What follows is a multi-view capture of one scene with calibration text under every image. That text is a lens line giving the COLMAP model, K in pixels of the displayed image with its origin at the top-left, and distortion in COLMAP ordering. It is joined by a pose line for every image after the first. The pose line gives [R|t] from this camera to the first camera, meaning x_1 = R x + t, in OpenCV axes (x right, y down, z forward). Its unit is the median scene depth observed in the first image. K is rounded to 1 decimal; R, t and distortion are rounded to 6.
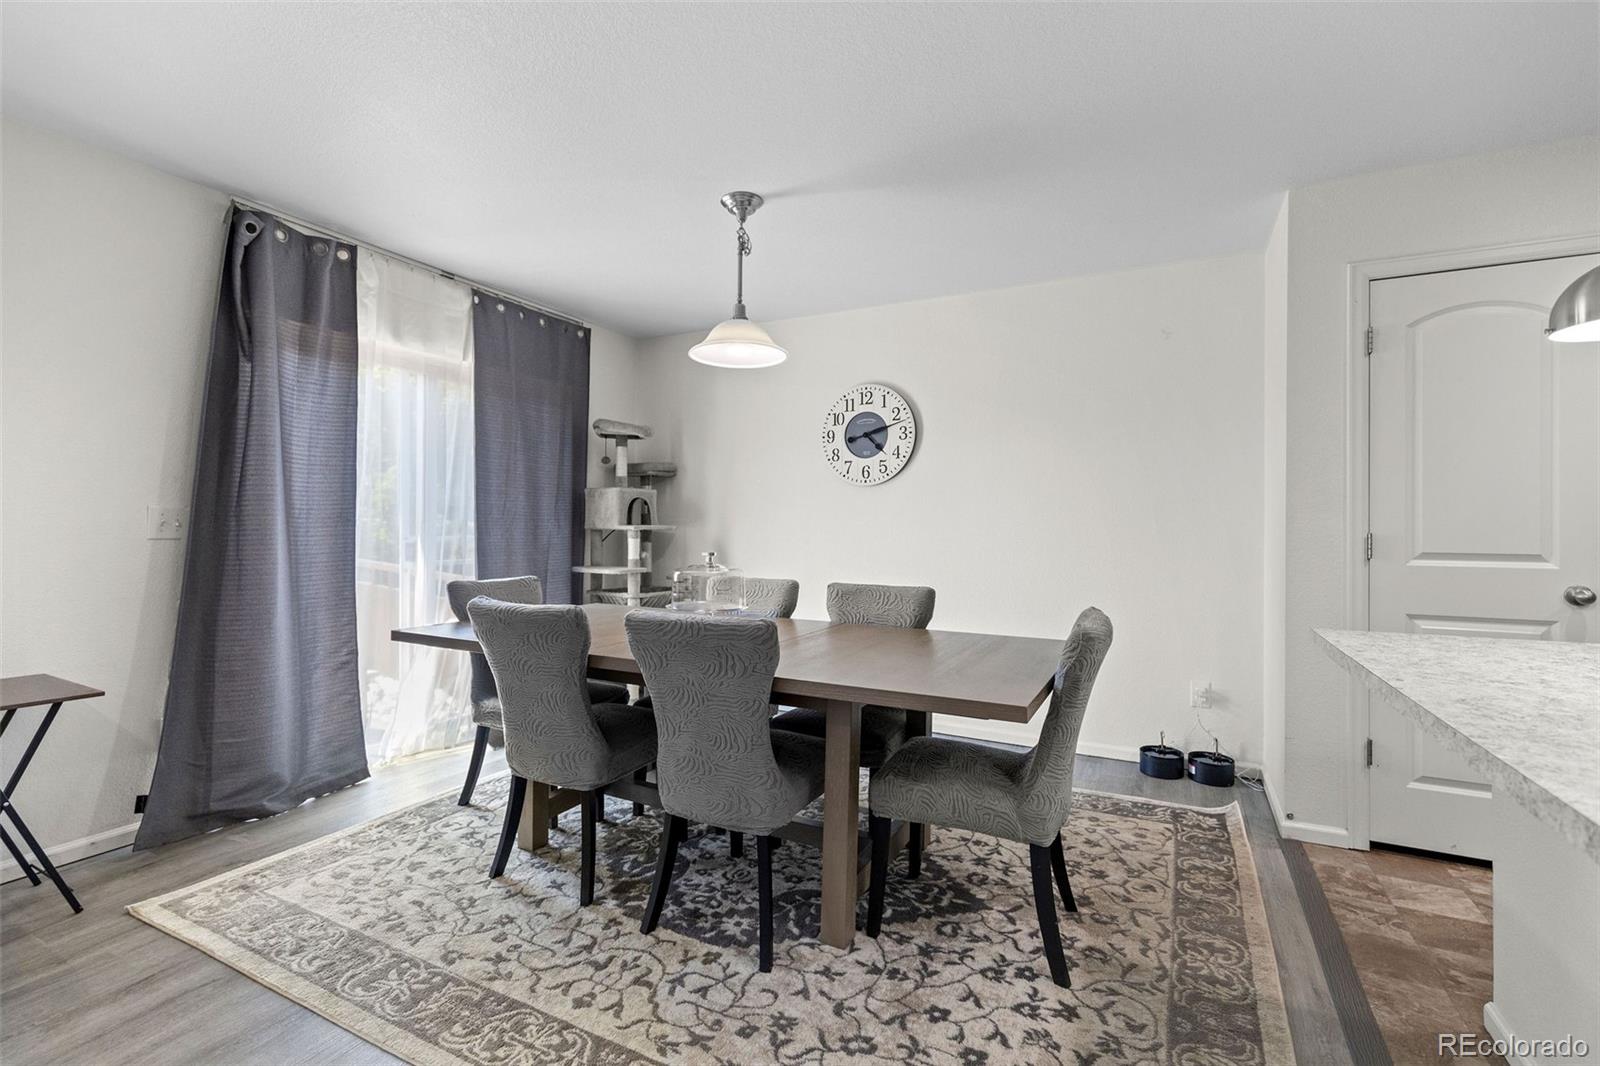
lens RADIAL K [[722.0, 0, 804.3], [0, 722.0, 516.4], [0, 0, 1]] dist [0.007000, -0.002776]
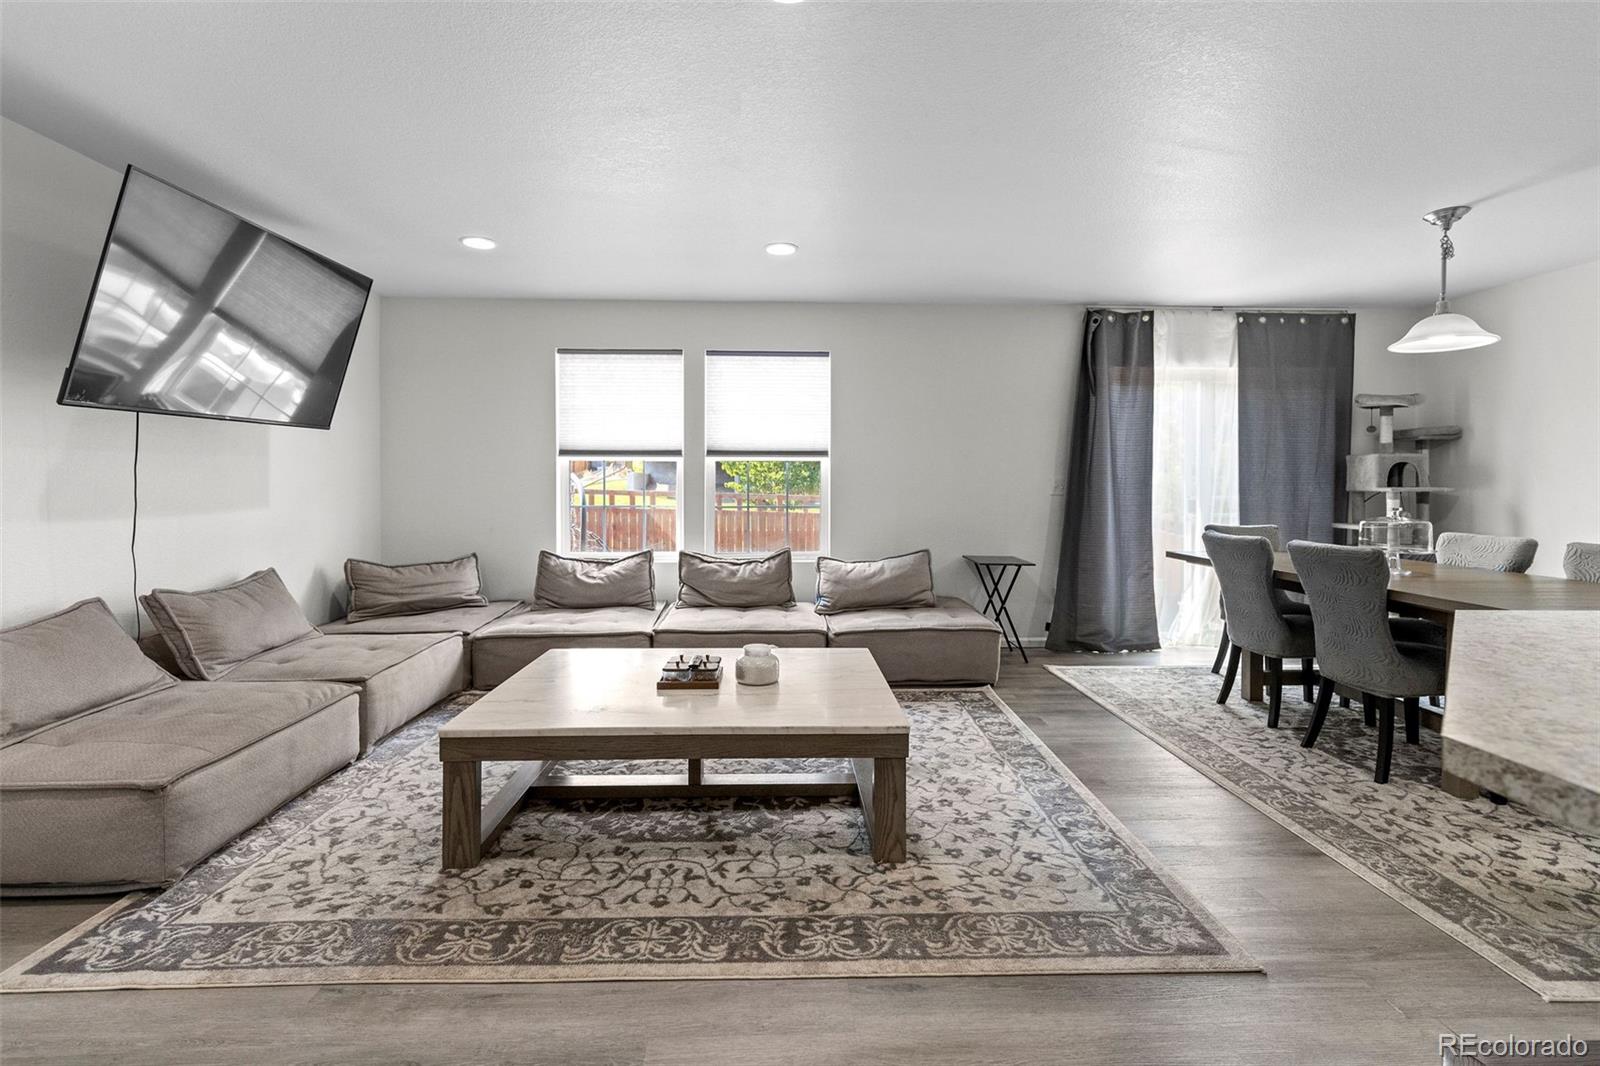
lens RADIAL K [[722.0, 0, 796.9], [0, 722.0, 508.4], [0, 0, 1]] dist [0.007000, -0.002776]
pose [[0.488402, 0.022830, -0.872320, 0.432427], [0.011057, 0.999416, 0.032347, -0.003039], [0.872549, -0.025444, 0.487864, -0.511749]]
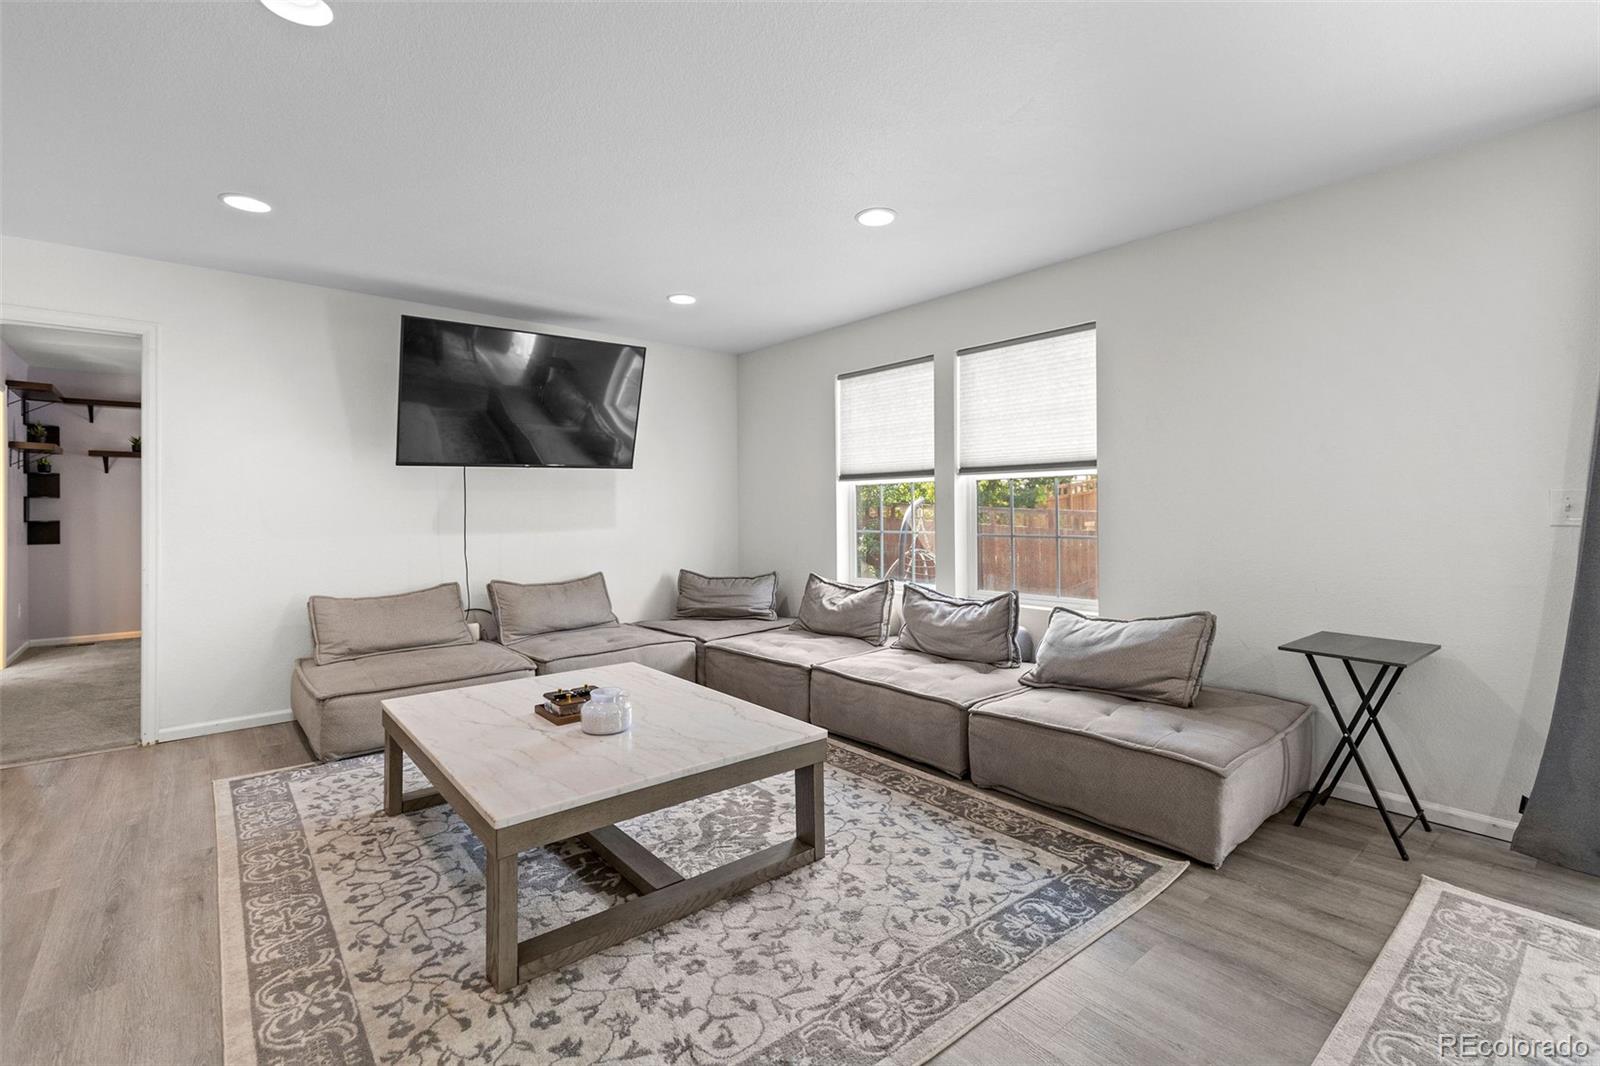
lens RADIAL K [[722.0, 0, 822.5], [0, 722.0, 521.8], [0, 0, 1]] dist [0.007000, -0.002776]
pose [[-0.376168, 0.008283, -0.926514, 0.271298], [0.011687, 0.999923, 0.004195, 0.011631], [0.926478, -0.009250, -0.376236, 0.457936]]
